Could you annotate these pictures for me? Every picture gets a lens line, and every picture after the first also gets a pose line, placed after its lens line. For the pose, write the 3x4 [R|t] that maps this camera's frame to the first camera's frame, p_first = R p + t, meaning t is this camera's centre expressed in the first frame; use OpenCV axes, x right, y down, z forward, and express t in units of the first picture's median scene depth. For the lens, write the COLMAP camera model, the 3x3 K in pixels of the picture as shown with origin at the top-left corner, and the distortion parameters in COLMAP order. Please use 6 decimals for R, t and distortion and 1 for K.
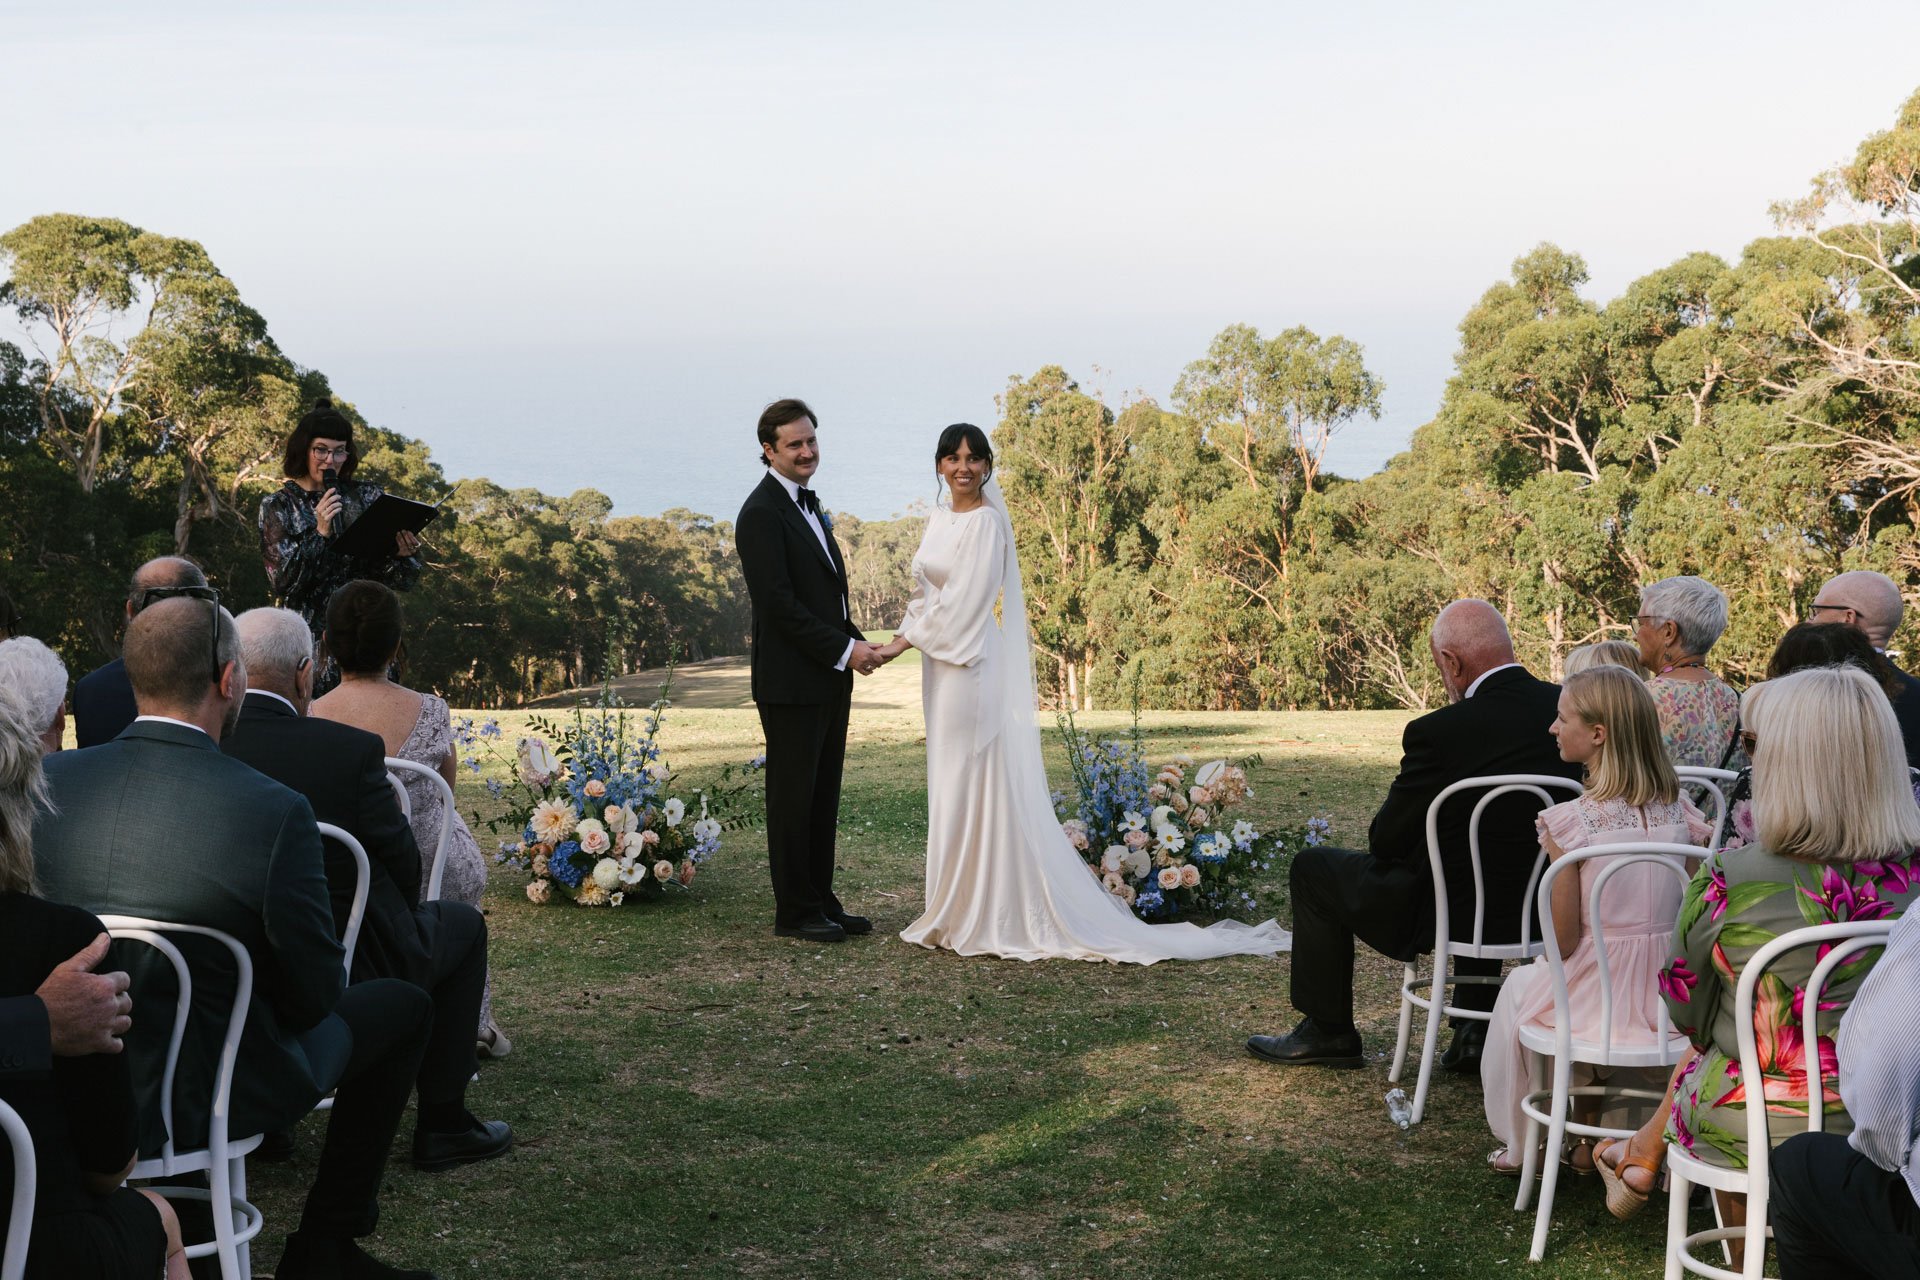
lens RADIAL K [[3516.2, 0, 960.0], [0, 3516.2, 640.0], [0, 0, 1]] dist [-0.010030, 0.056201]
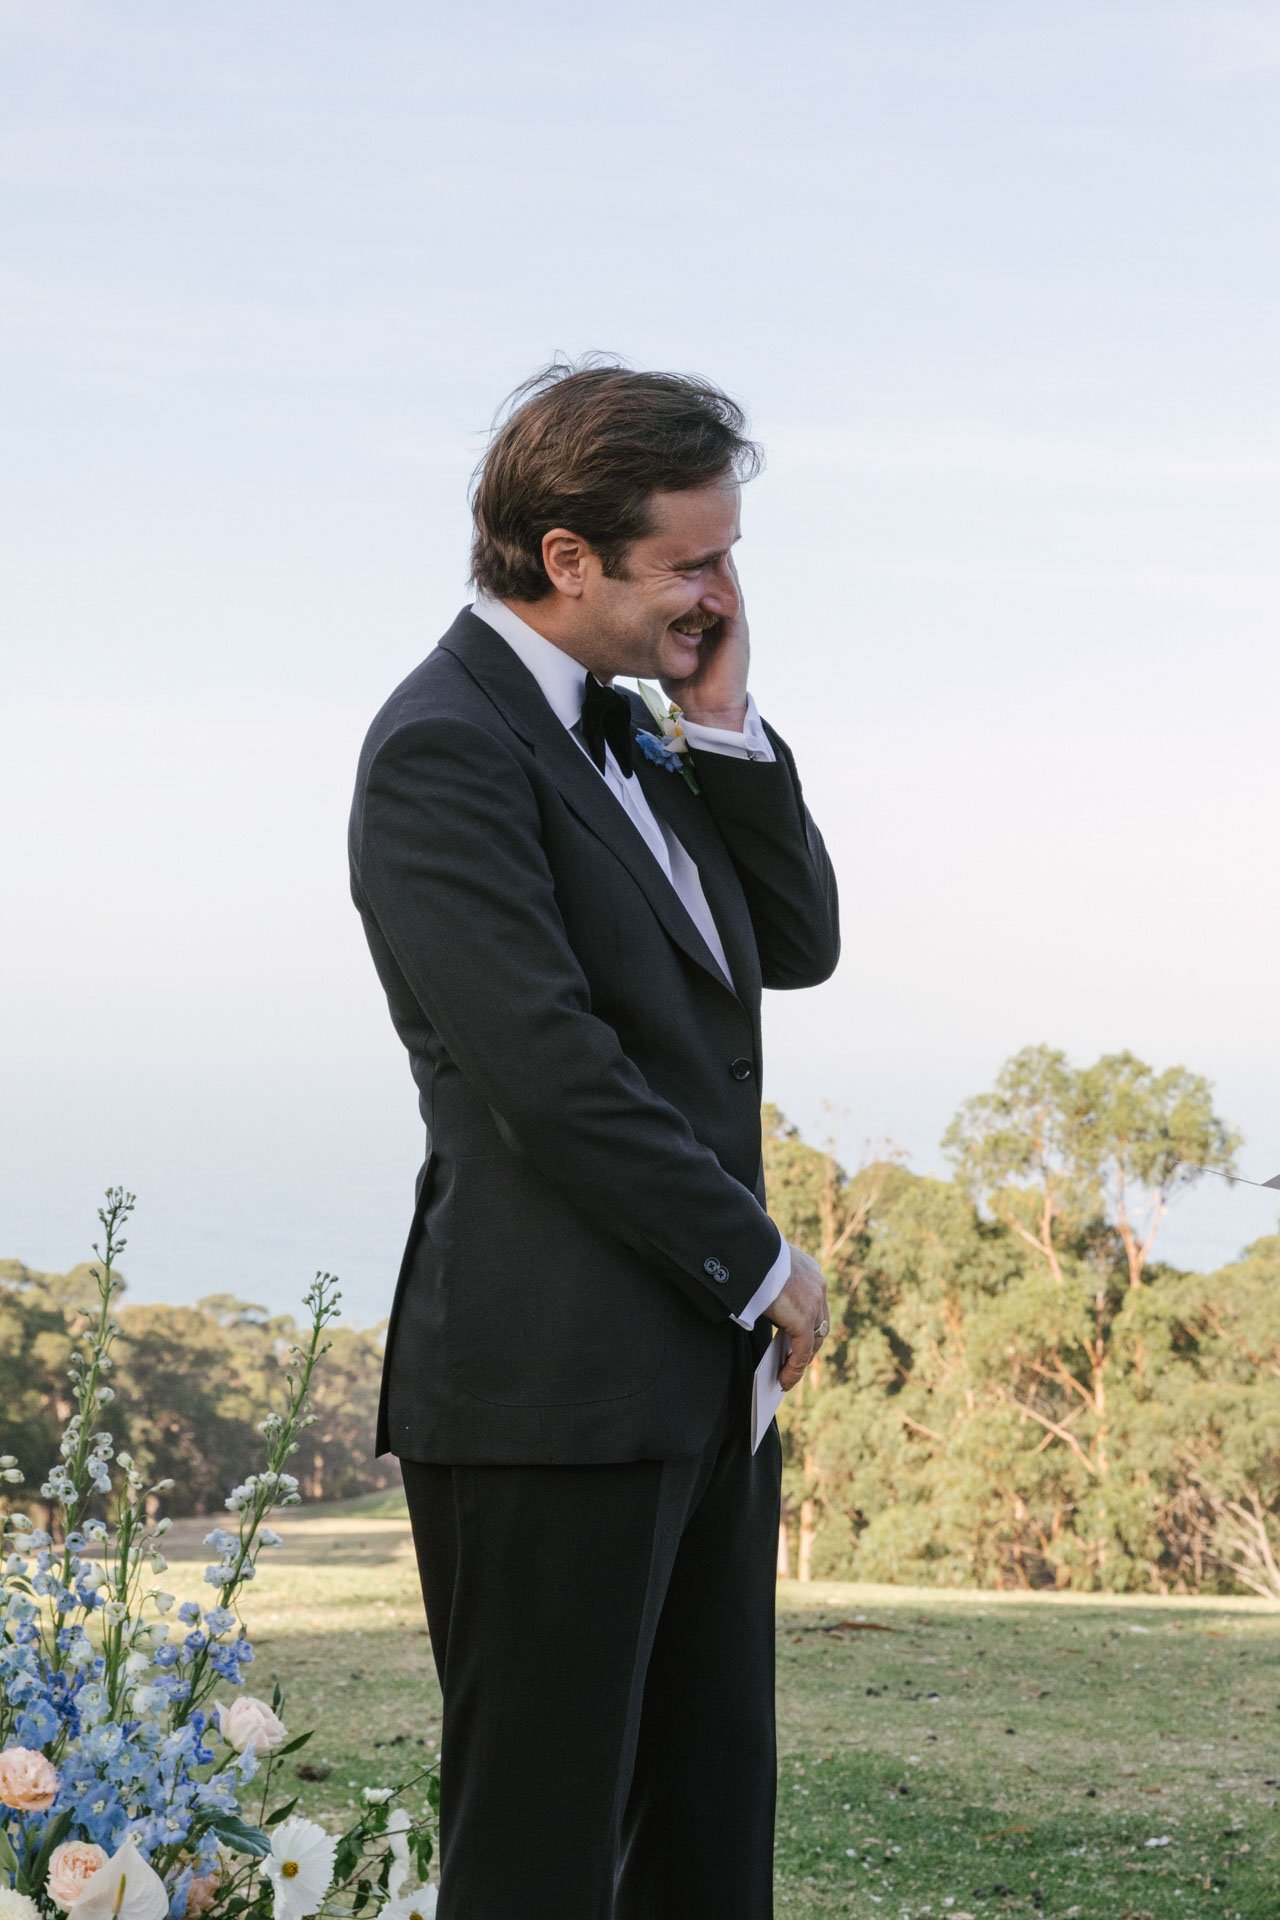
lens RADIAL K [[3454.2, 0, 720.4], [0, 3454.2, 1002.2], [0, 0, 1]] dist [0.013670, -0.149097]
pose [[0.997010, 0.038388, 0.067061, -0.030894], [-0.027700, 0.987746, -0.153594, 0.009743], [-0.072135, 0.151277, 0.985856, 0.320501]]
